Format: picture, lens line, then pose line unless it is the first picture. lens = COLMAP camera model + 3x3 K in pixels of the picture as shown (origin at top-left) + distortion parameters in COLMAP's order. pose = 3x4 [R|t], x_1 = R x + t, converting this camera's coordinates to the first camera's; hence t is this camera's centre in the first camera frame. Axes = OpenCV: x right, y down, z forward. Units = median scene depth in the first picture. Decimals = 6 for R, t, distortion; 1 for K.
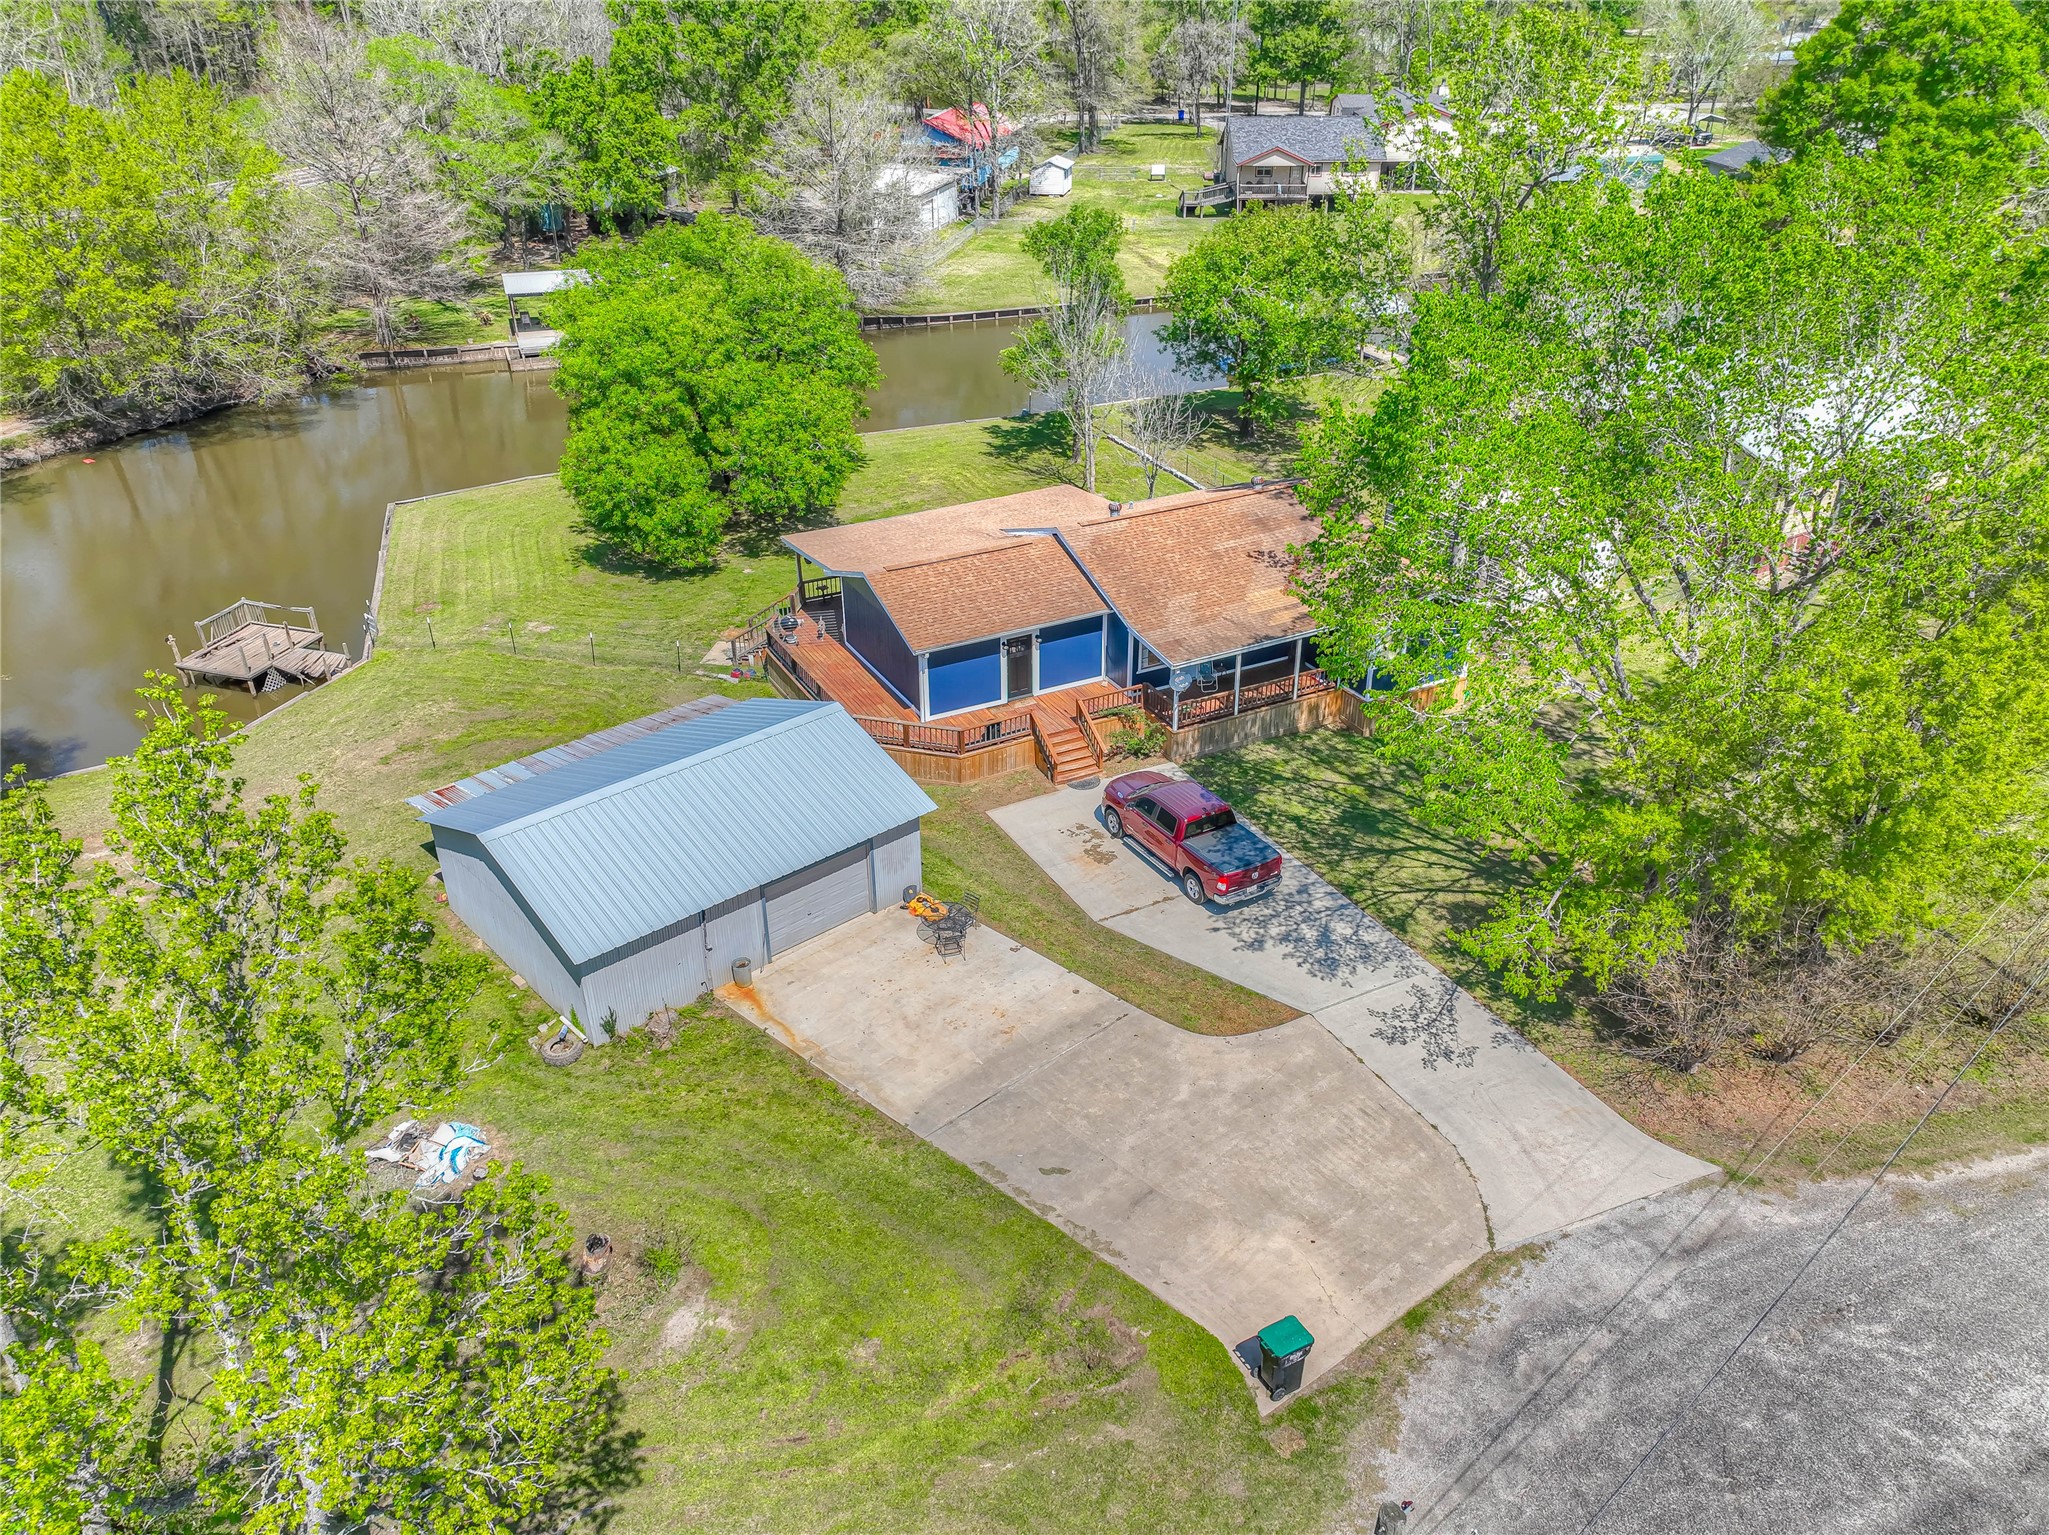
lens RADIAL K [[1524.3, 0, 1031.4], [0, 1524.3, 831.0], [0, 0, 1]] dist [0.006915, 0.007981]
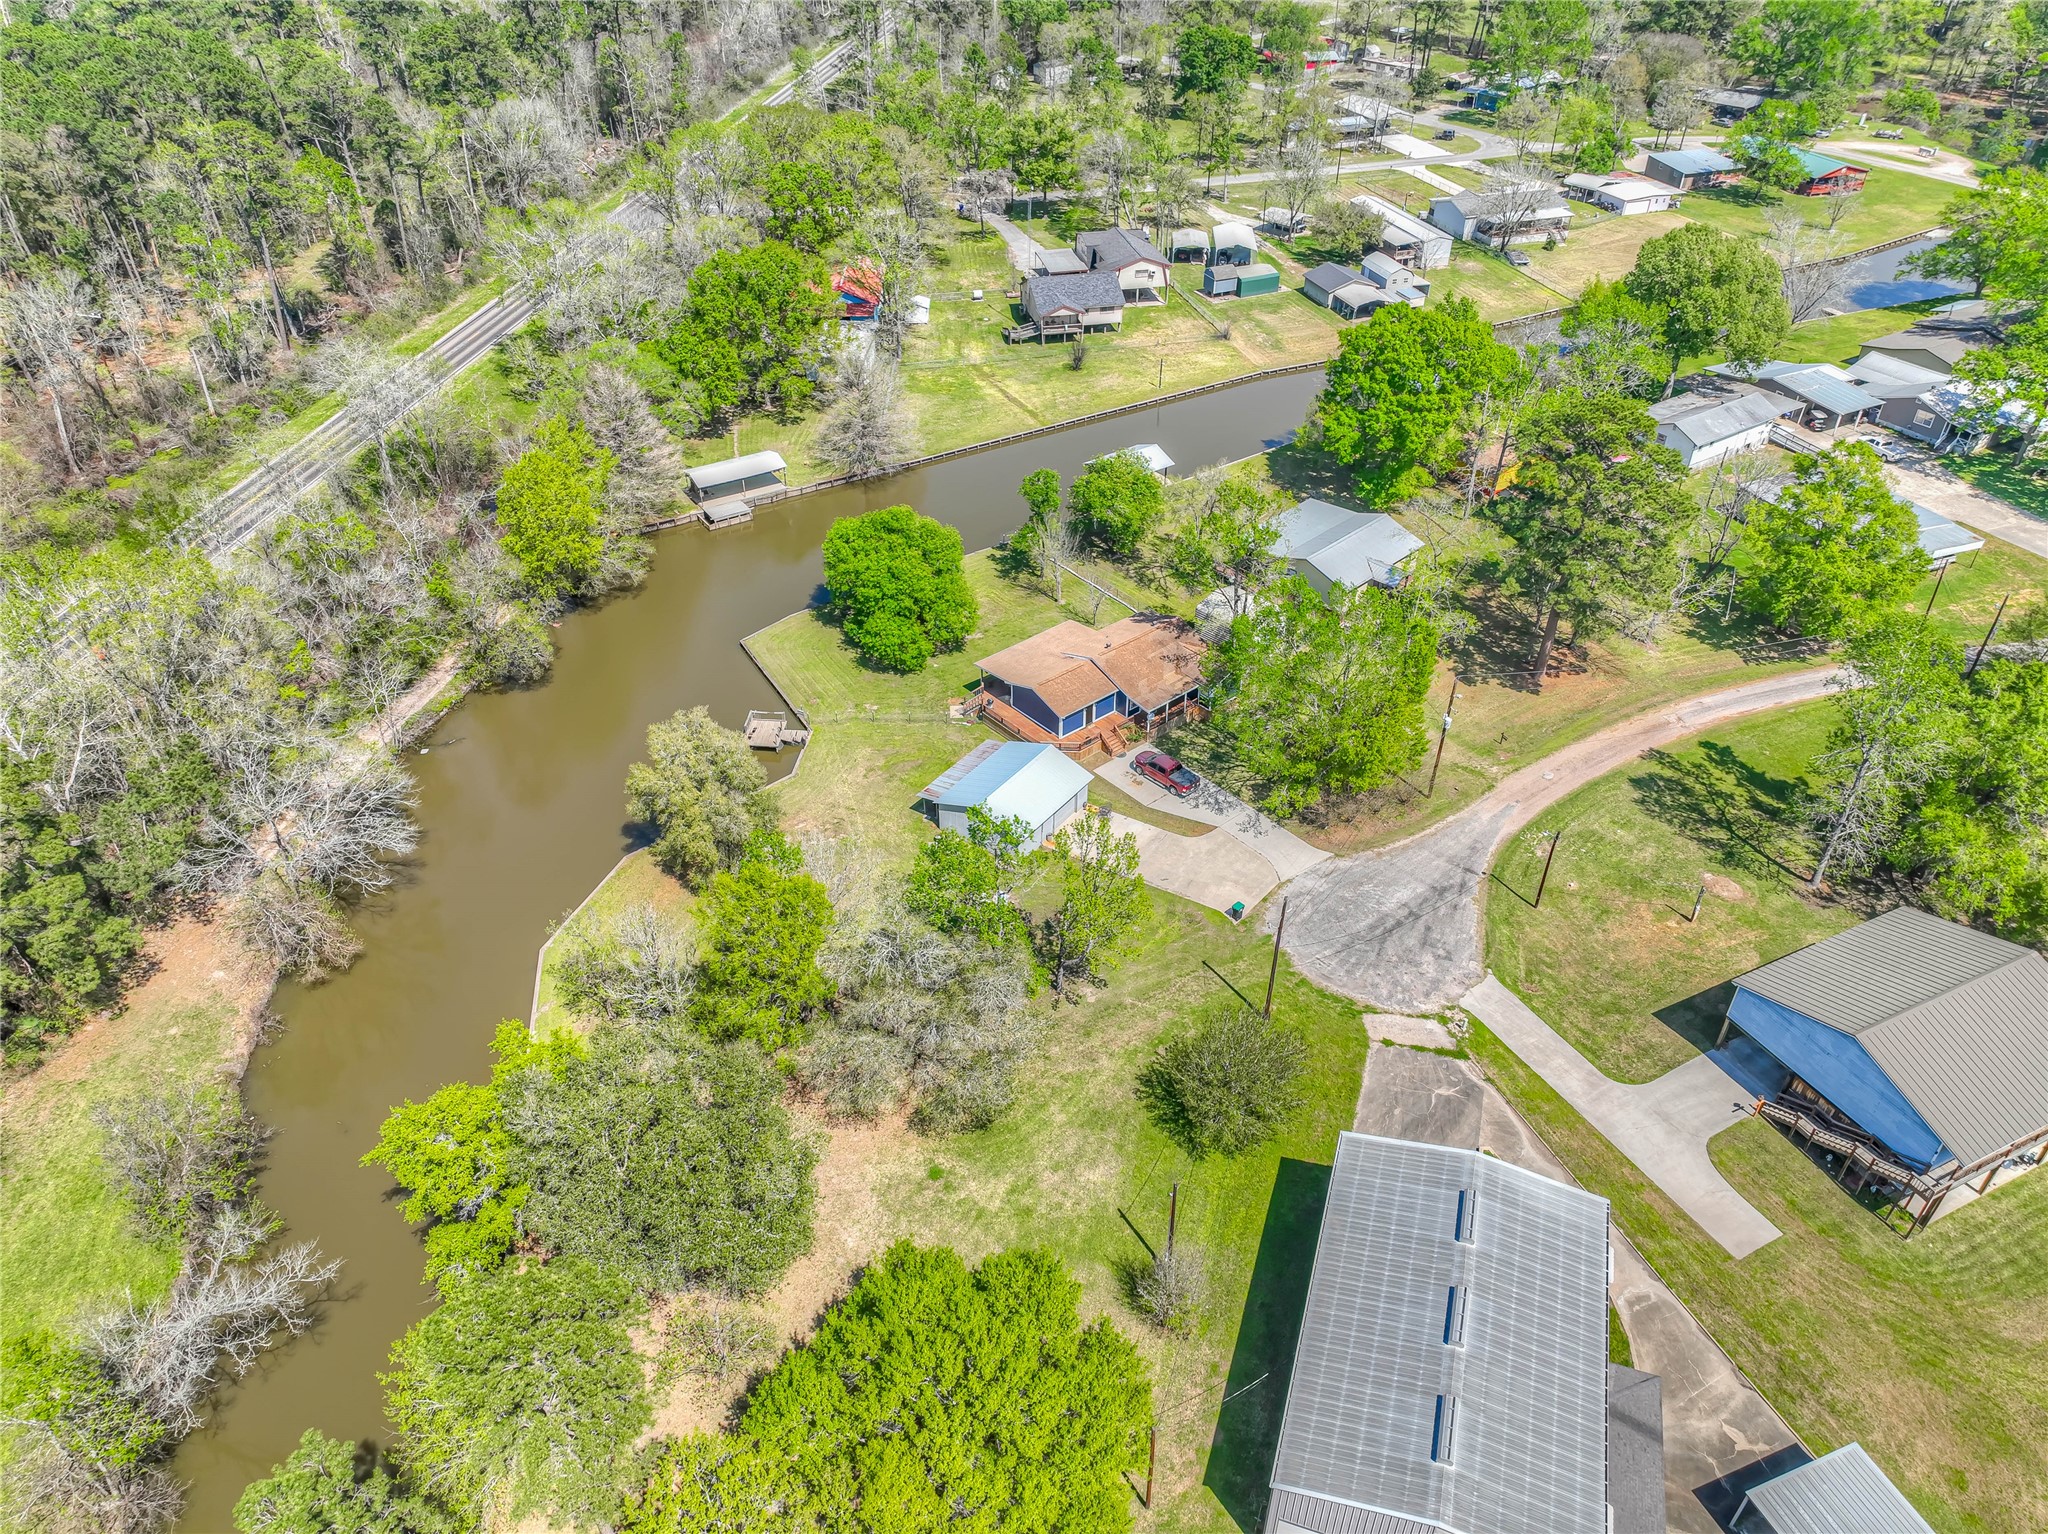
lens RADIAL K [[1448.0, 0, 1029.0], [0, 1448.0, 758.9], [0, 0, 1]] dist [0.004930, 0.026688]
pose [[0.975606, -0.126993, 0.179070, -0.620701], [0.111130, 0.989155, 0.096032, -0.303153], [-0.189324, -0.073790, 0.979138, -1.624108]]
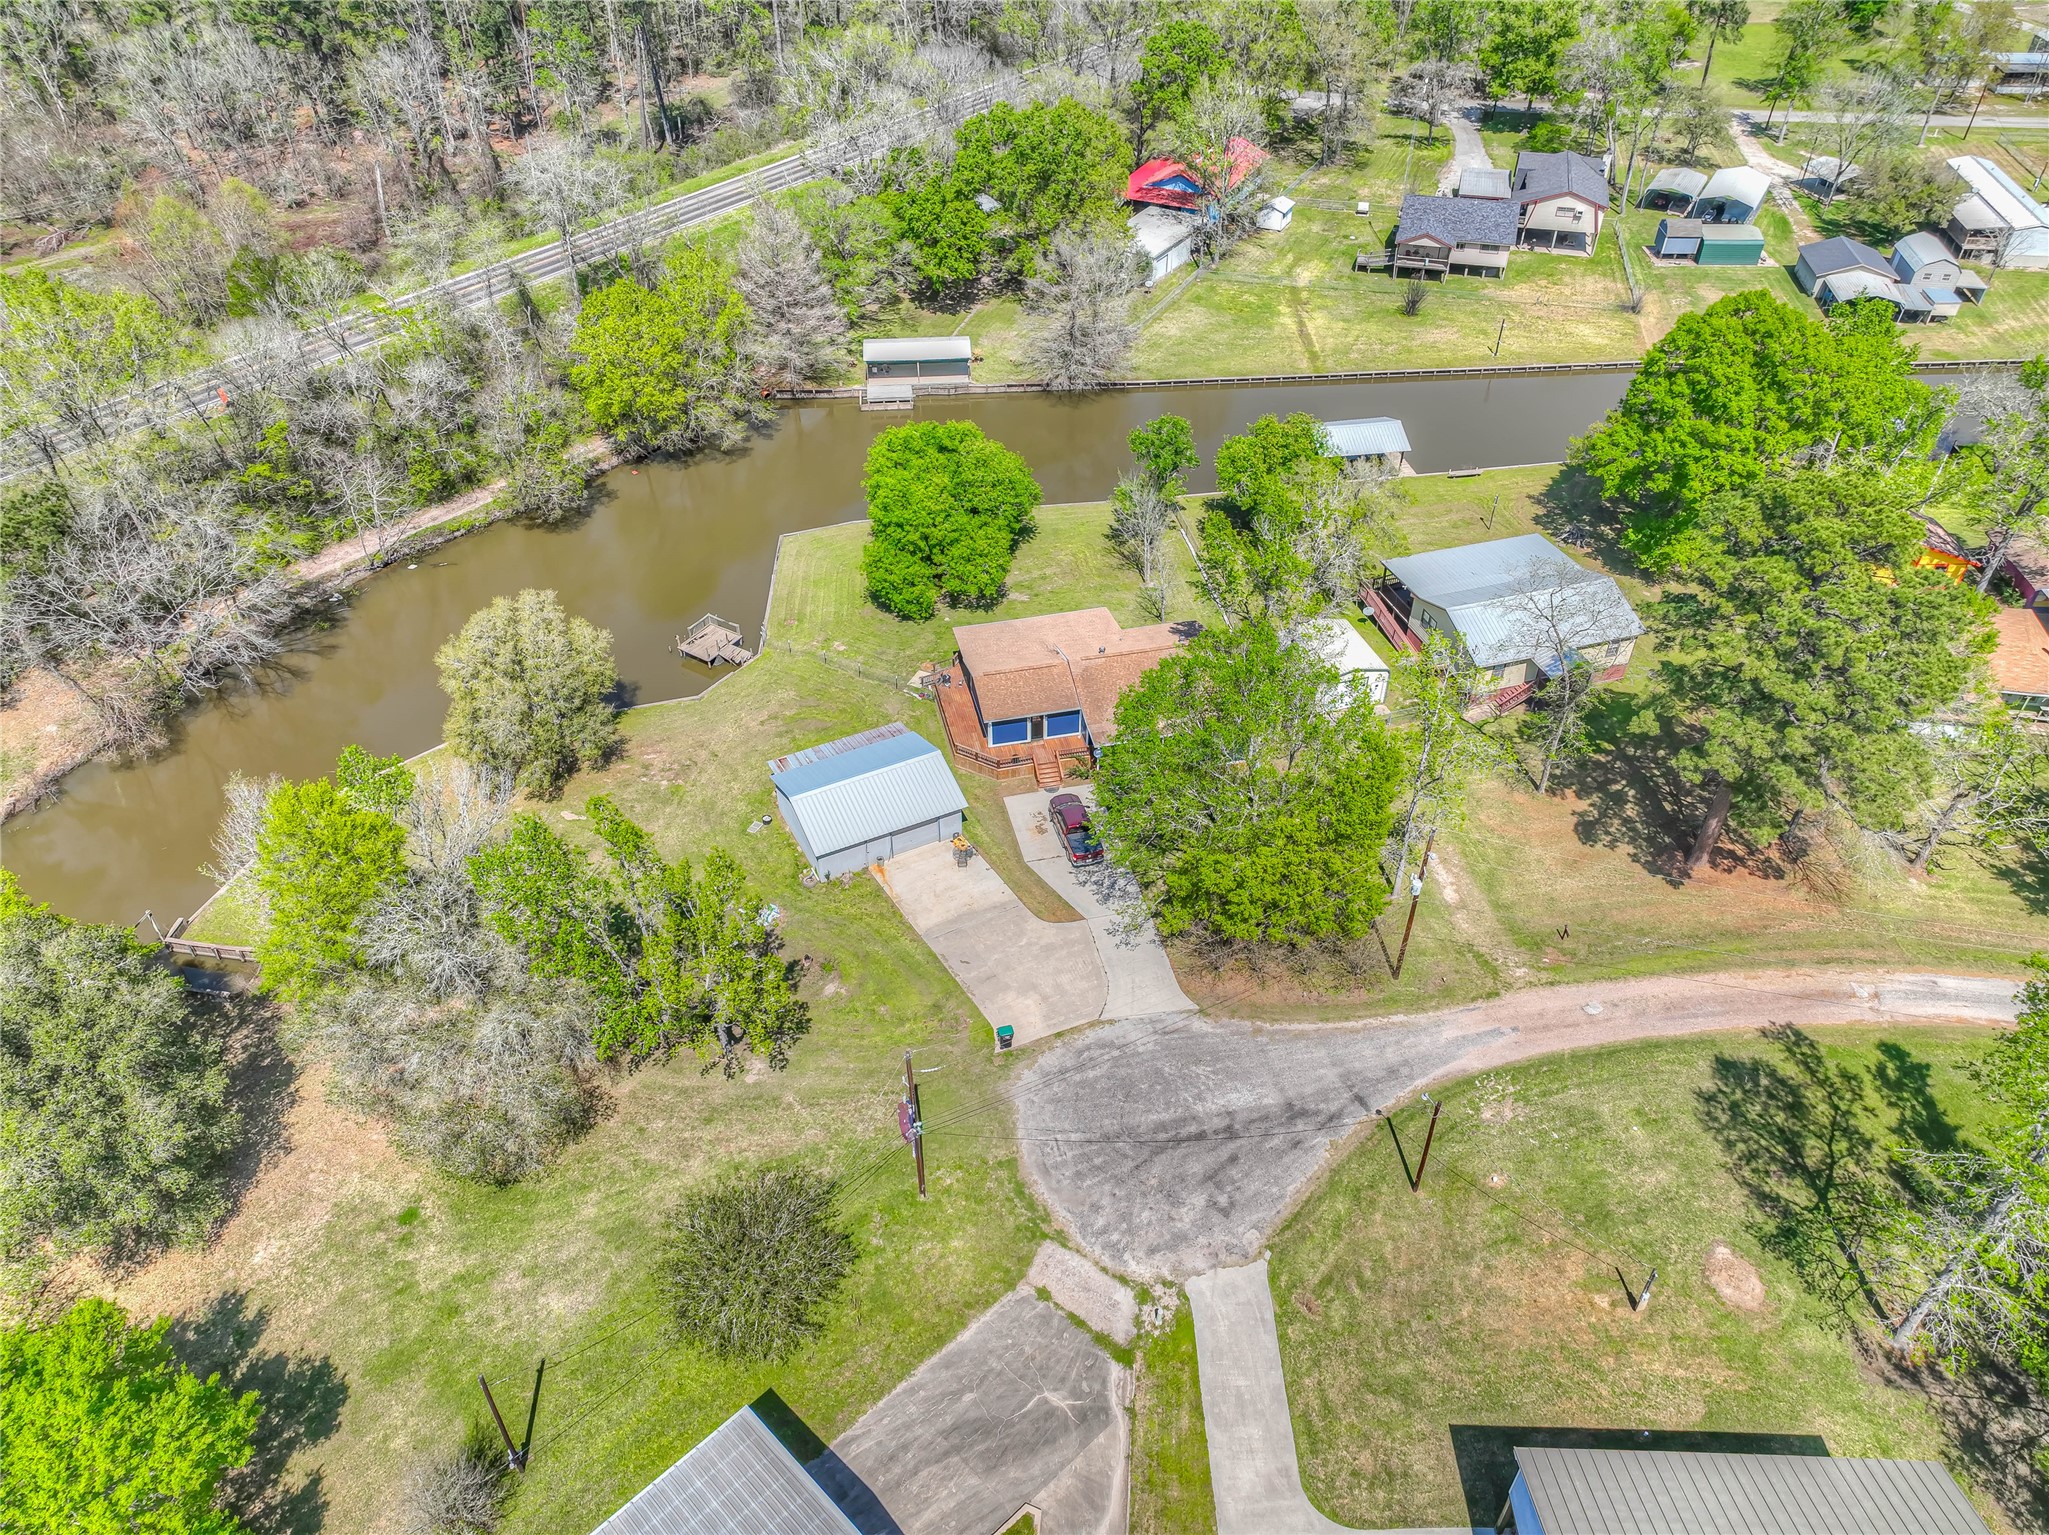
lens RADIAL K [[1448.7, 0, 1029.5], [0, 1448.7, 759.4], [0, 0, 1]] dist [0.004930, 0.026688]
pose [[0.966576, 0.163798, -0.197234, 0.414634], [-0.133287, 0.978210, 0.159185, -0.406855], [0.219011, -0.127576, 0.967346, -1.054373]]
